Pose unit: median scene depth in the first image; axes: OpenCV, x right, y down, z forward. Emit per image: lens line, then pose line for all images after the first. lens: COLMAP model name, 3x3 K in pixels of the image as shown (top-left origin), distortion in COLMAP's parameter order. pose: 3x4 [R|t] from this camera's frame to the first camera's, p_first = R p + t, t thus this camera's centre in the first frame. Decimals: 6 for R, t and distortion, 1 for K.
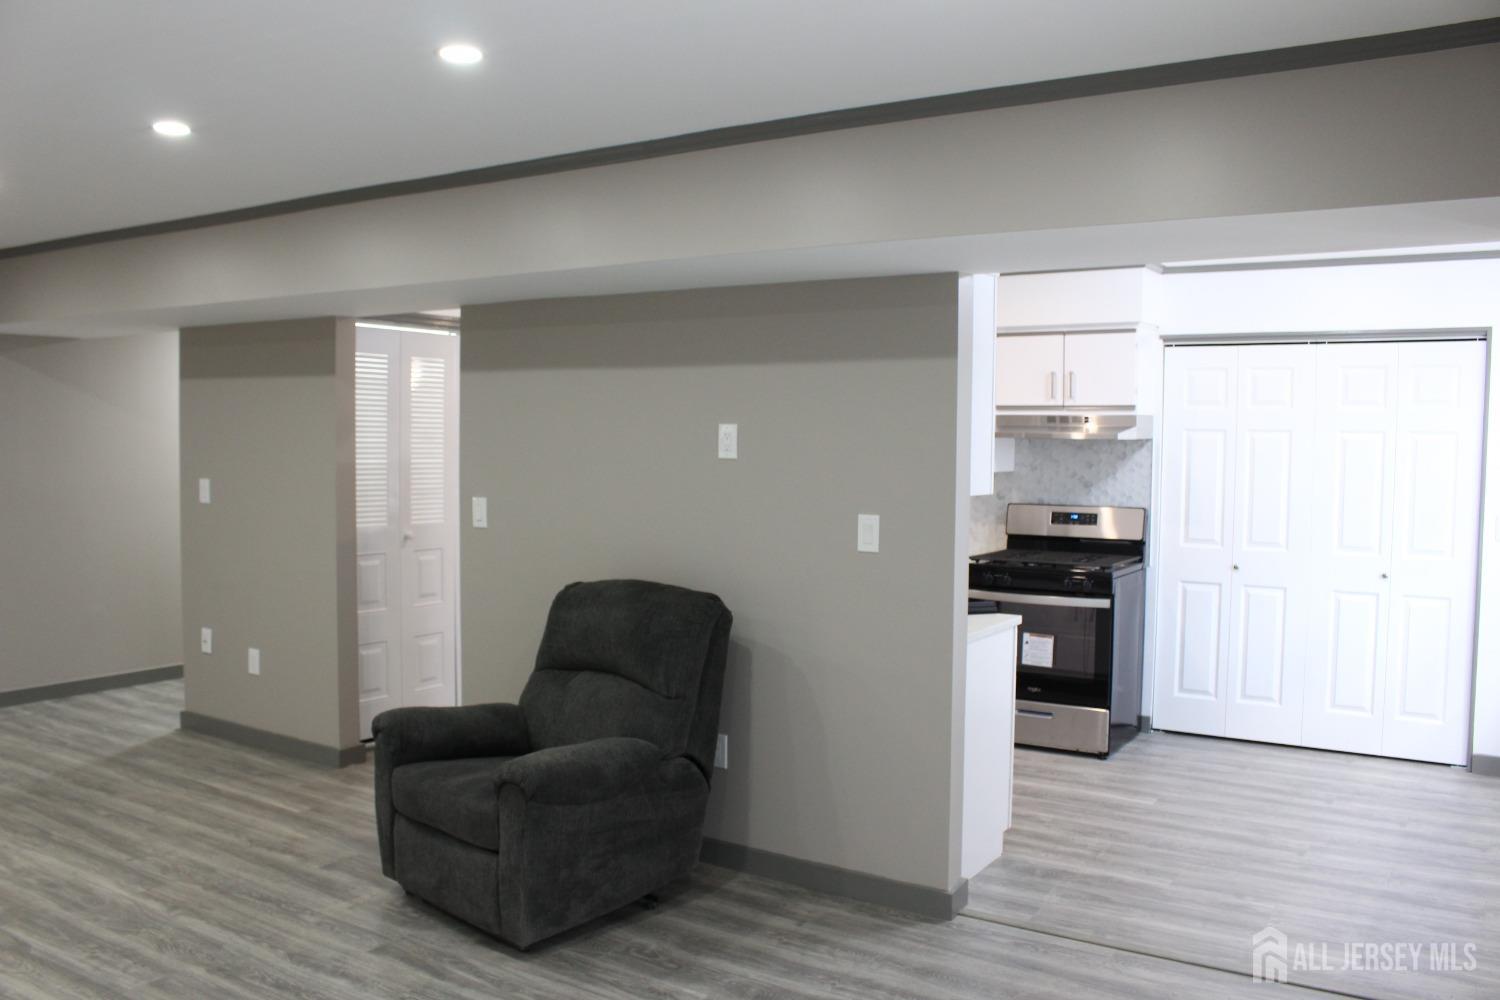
lens RADIAL K [[1222.3, 0, 750.0], [0, 1222.3, 500.0], [0, 0, 1]] dist [-0.151201, 0.112133]
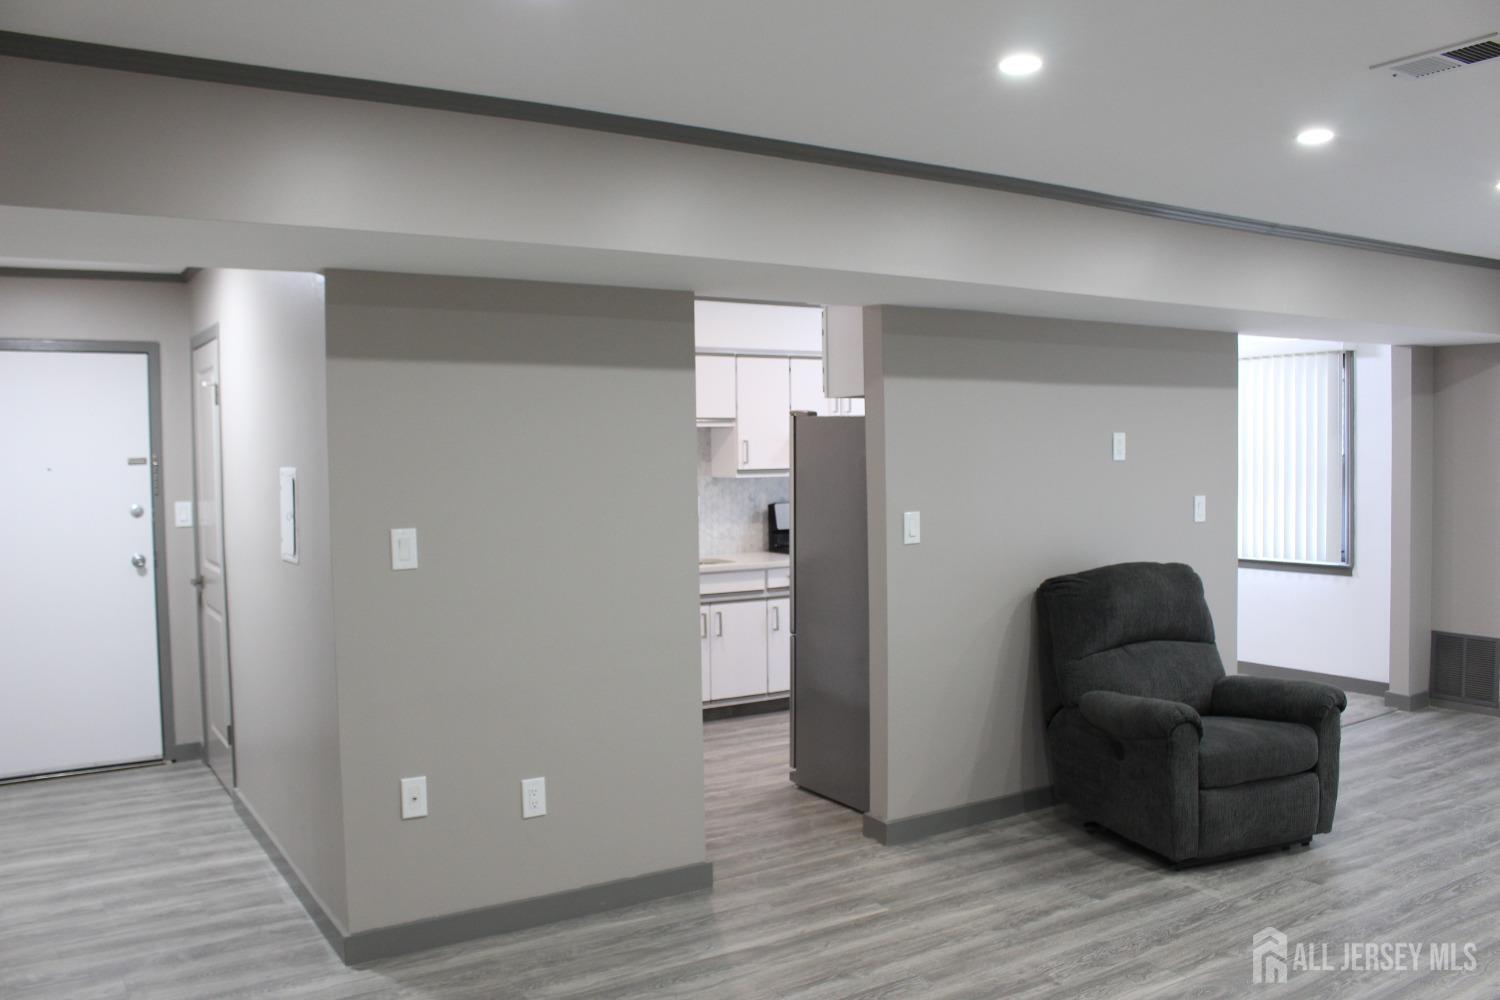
lens RADIAL K [[1222.3, 0, 750.0], [0, 1222.3, 500.0], [0, 0, 1]] dist [-0.151201, 0.112133]
pose [[0.424122, -0.051864, 0.904119, -1.290350], [0.064665, 0.997545, 0.026889, -0.050888], [-0.903293, 0.047060, 0.426434, 0.811885]]
